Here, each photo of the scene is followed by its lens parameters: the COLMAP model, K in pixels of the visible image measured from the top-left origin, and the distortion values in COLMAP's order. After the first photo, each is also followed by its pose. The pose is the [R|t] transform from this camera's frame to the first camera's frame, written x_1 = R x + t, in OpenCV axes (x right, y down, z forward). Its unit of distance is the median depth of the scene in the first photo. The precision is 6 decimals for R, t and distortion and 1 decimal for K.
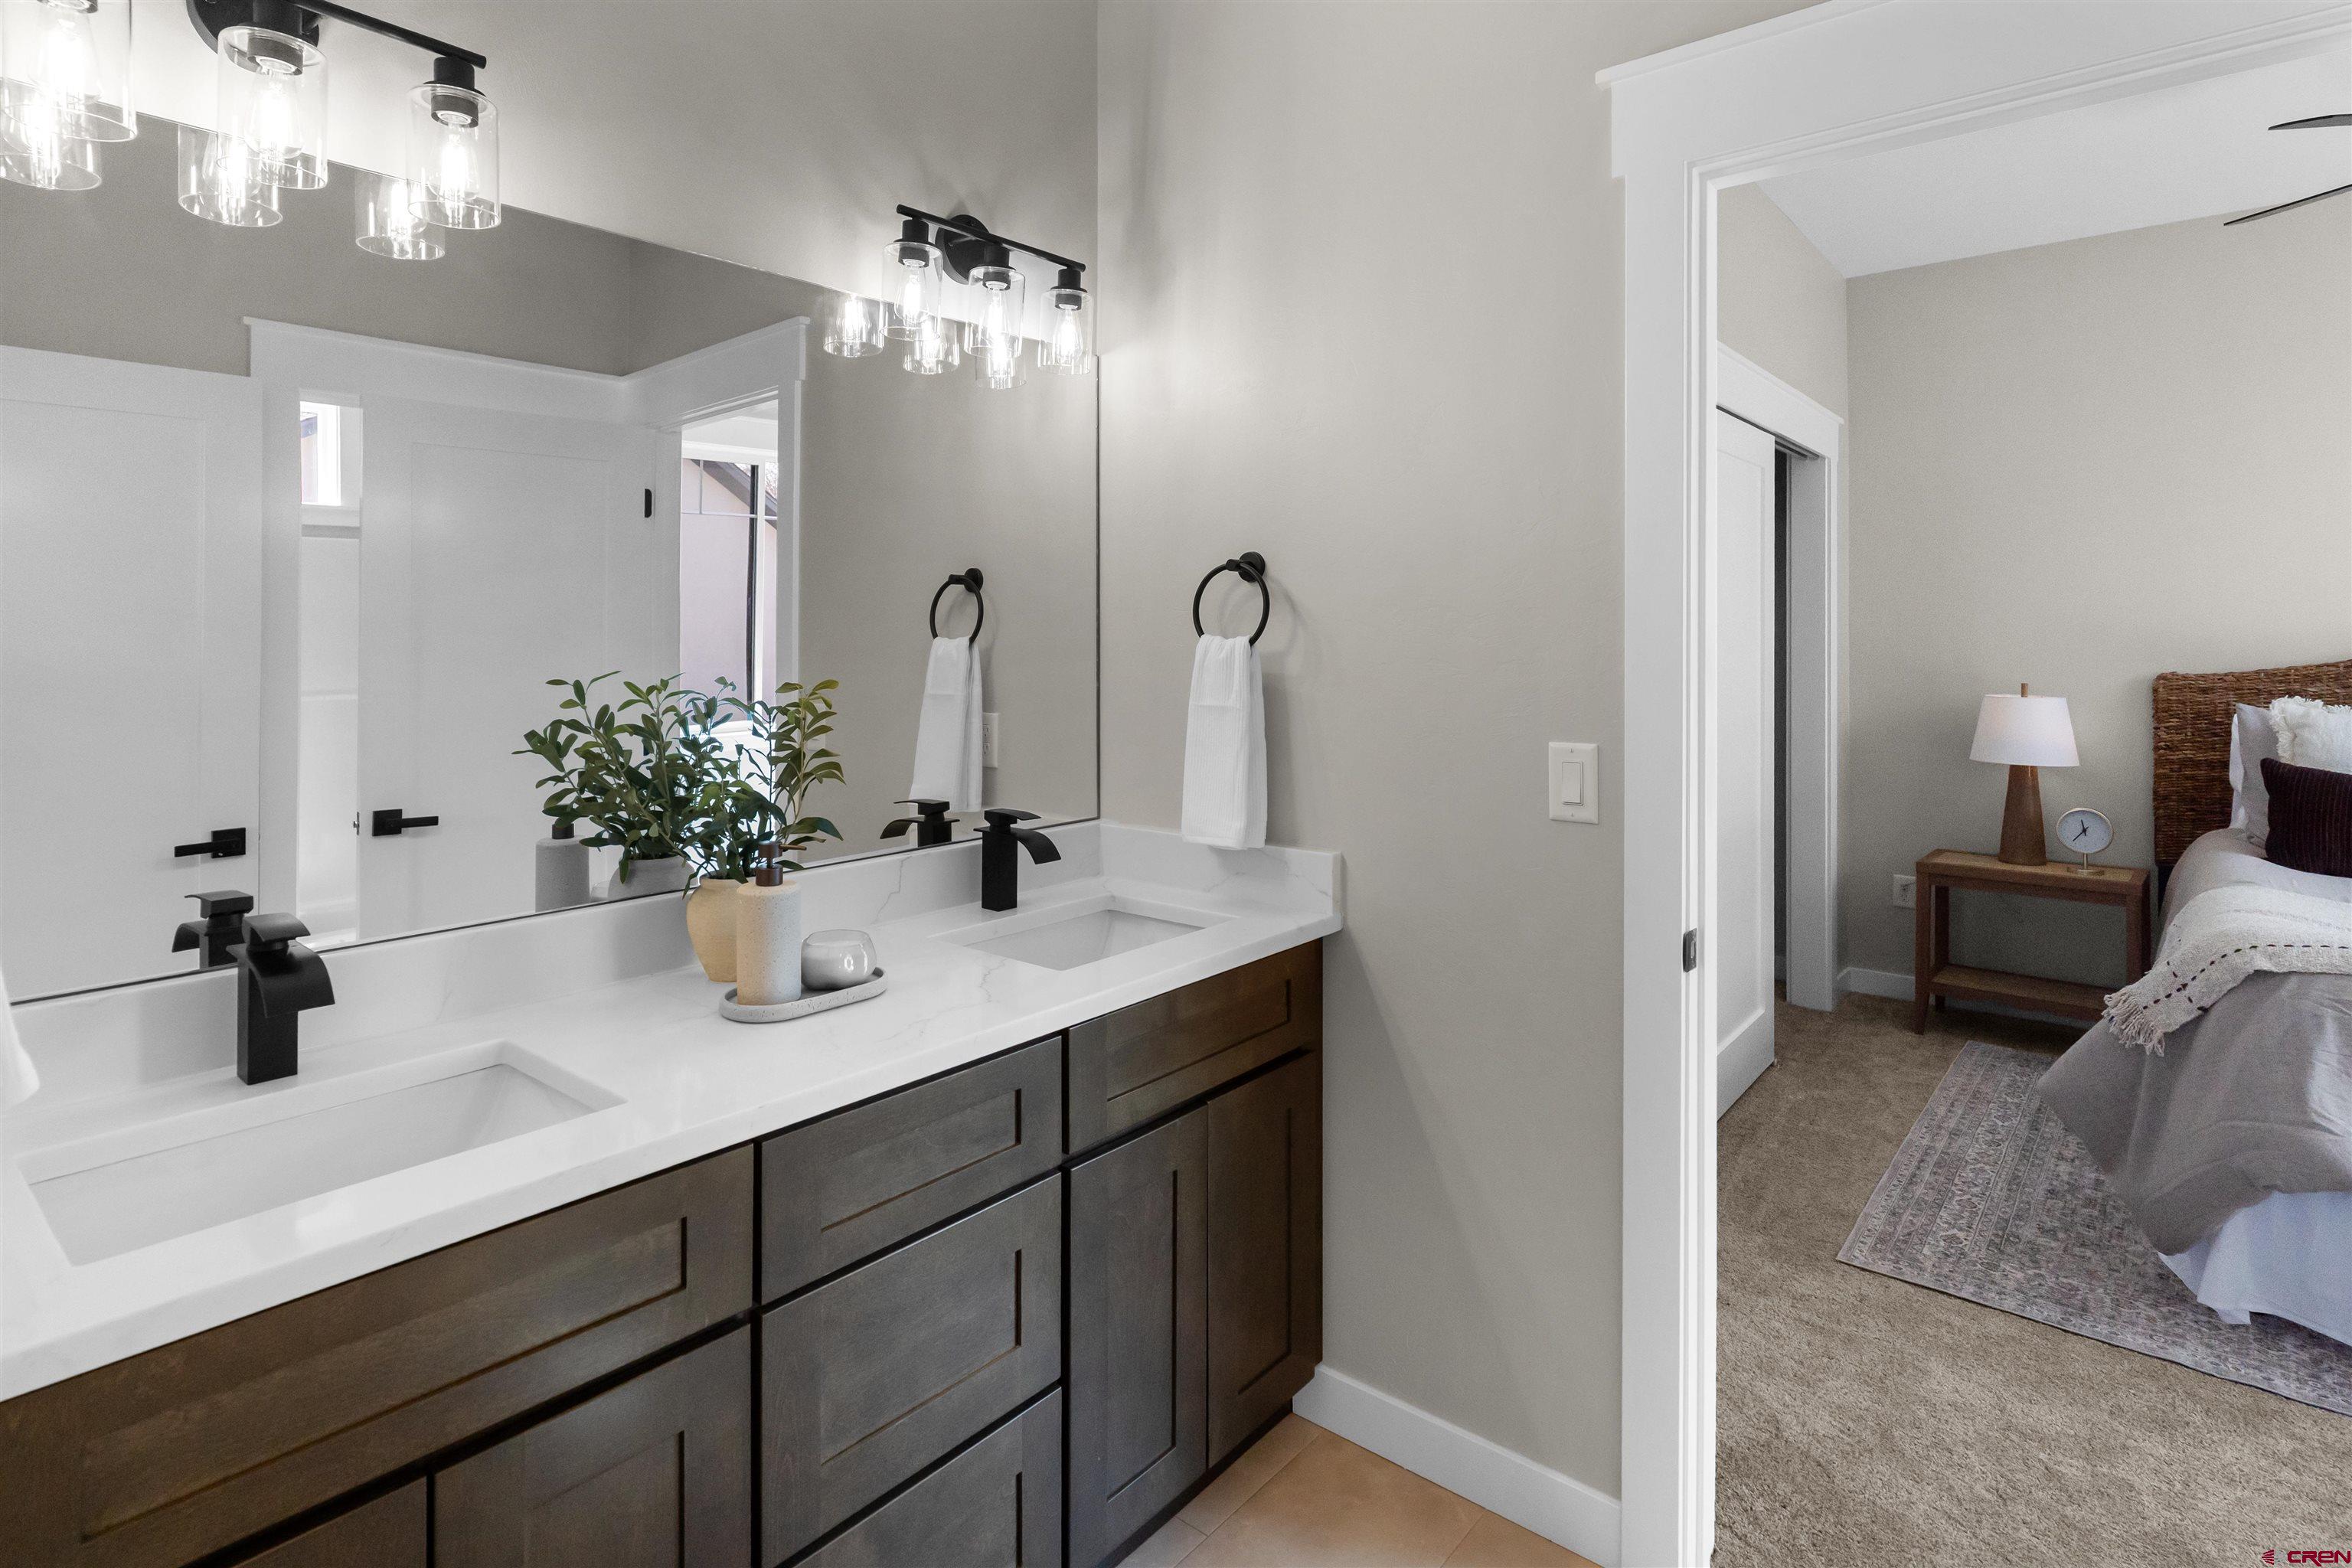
lens RADIAL K [[1191.1, 0, 1150.8], [0, 1191.1, 638.2], [0, 0, 1]] dist [-0.003719, 0.002424]
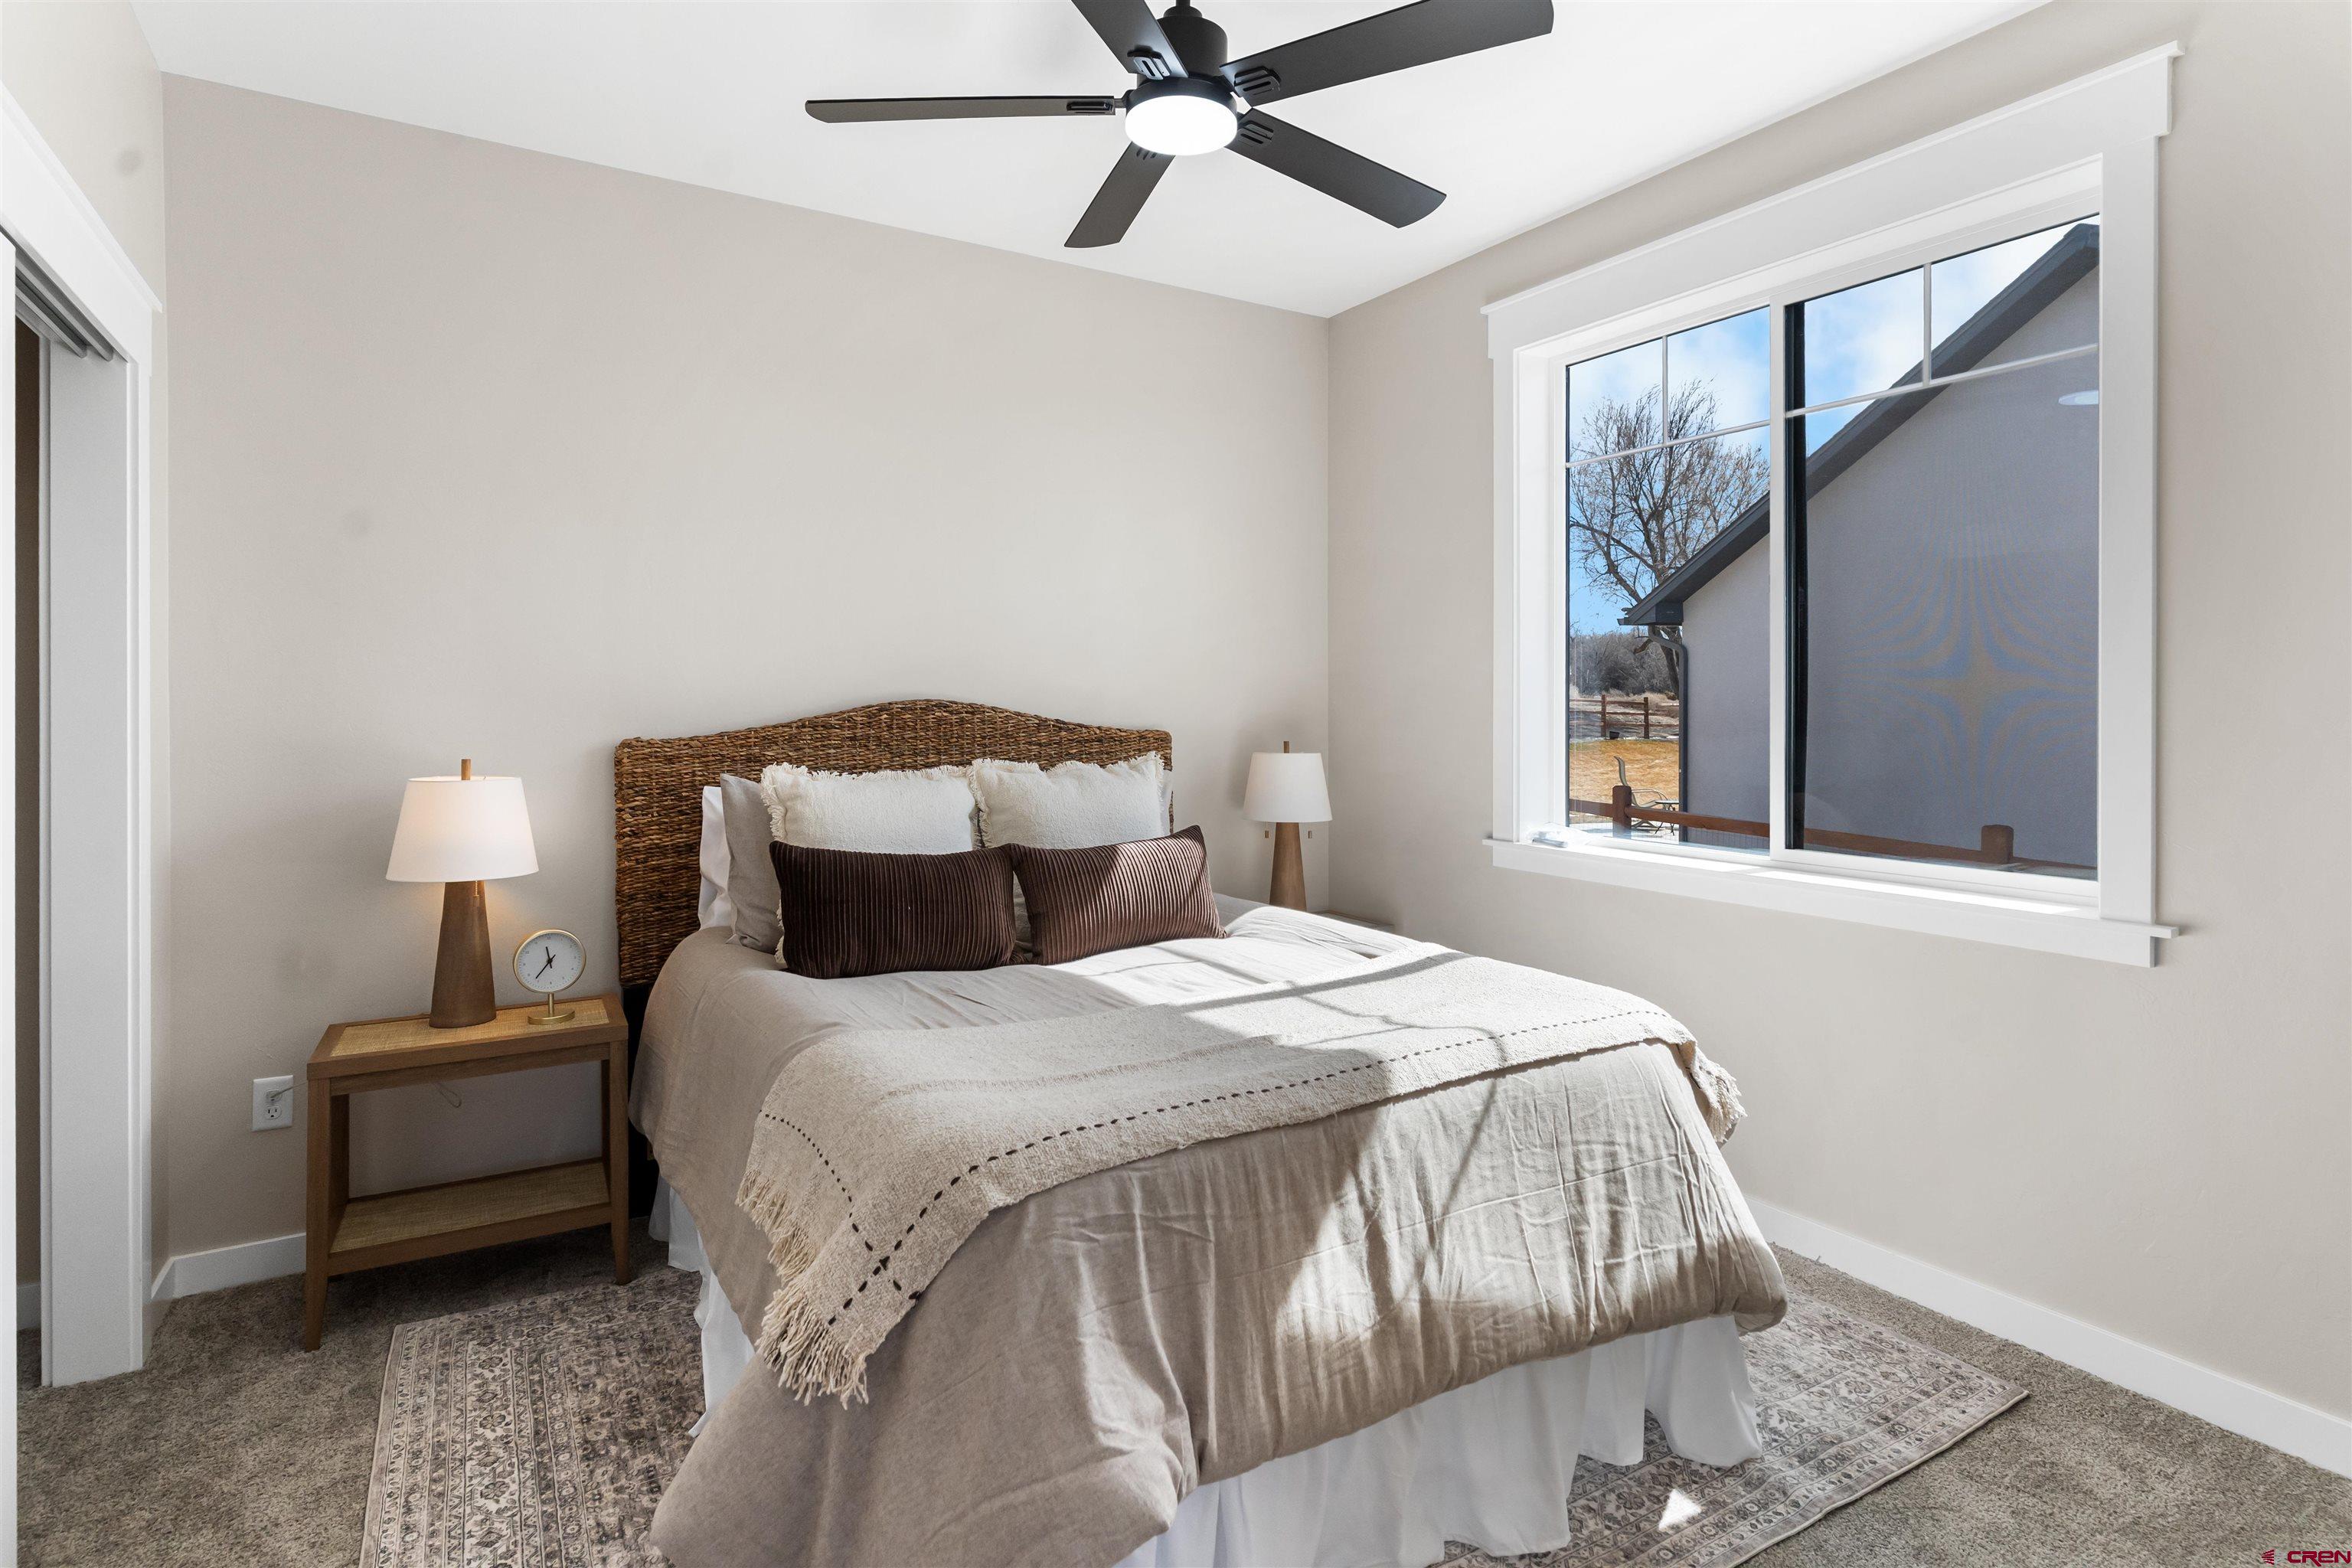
lens RADIAL K [[1191.1, 0, 1185.0], [0, 1191.1, 708.0], [0, 0, 1]] dist [-0.003719, 0.002424]
pose [[0.299349, -0.000014, 0.954144, 0.216685], [0.001888, 0.999998, -0.000578, 0.010147], [-0.954142, 0.001974, 0.299349, 0.423631]]
